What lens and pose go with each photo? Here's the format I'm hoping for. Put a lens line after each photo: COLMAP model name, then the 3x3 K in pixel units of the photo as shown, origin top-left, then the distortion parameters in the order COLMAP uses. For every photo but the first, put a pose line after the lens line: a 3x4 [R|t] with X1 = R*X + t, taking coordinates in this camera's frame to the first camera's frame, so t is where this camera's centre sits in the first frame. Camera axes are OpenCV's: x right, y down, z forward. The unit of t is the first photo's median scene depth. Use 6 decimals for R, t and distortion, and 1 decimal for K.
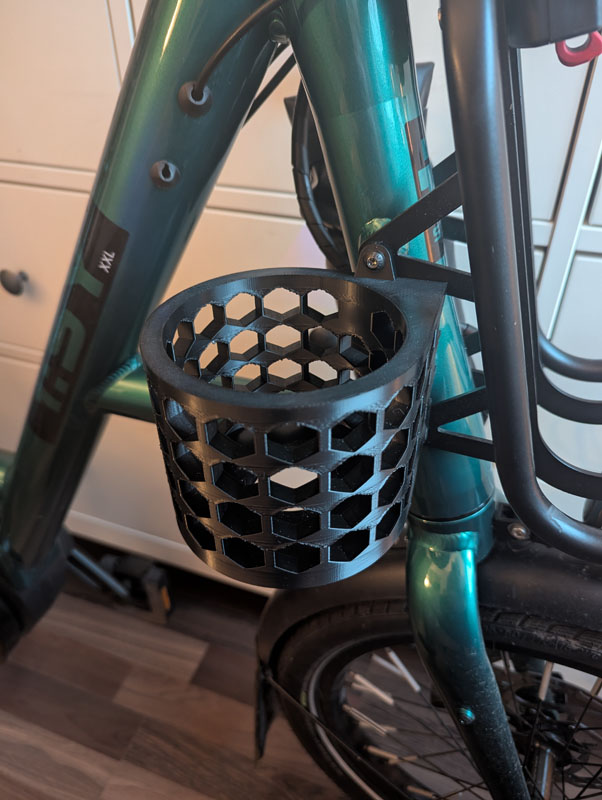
lens RADIAL K [[590.7, 0, 301.0], [0, 590.7, 400.0], [0, 0, 1]] dist [-0.002623, -0.009888]
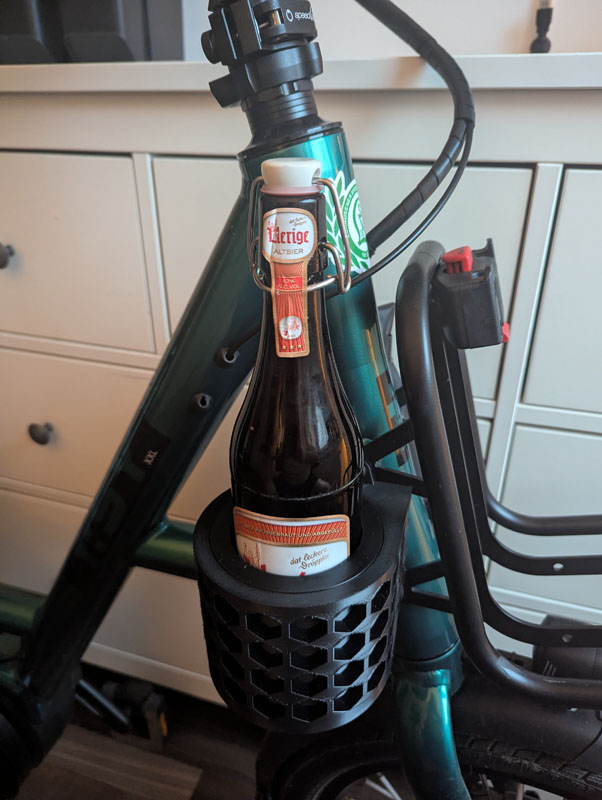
lens RADIAL K [[573.9, 0, 301.0], [0, 573.9, 400.0], [0, 0, 1]] dist [-0.009296, -0.006031]
pose [[0.999351, -0.012883, 0.033630, -0.037117], [0.018479, 0.984963, -0.171776, -0.122859], [-0.030912, 0.172286, 0.984562, -0.237998]]
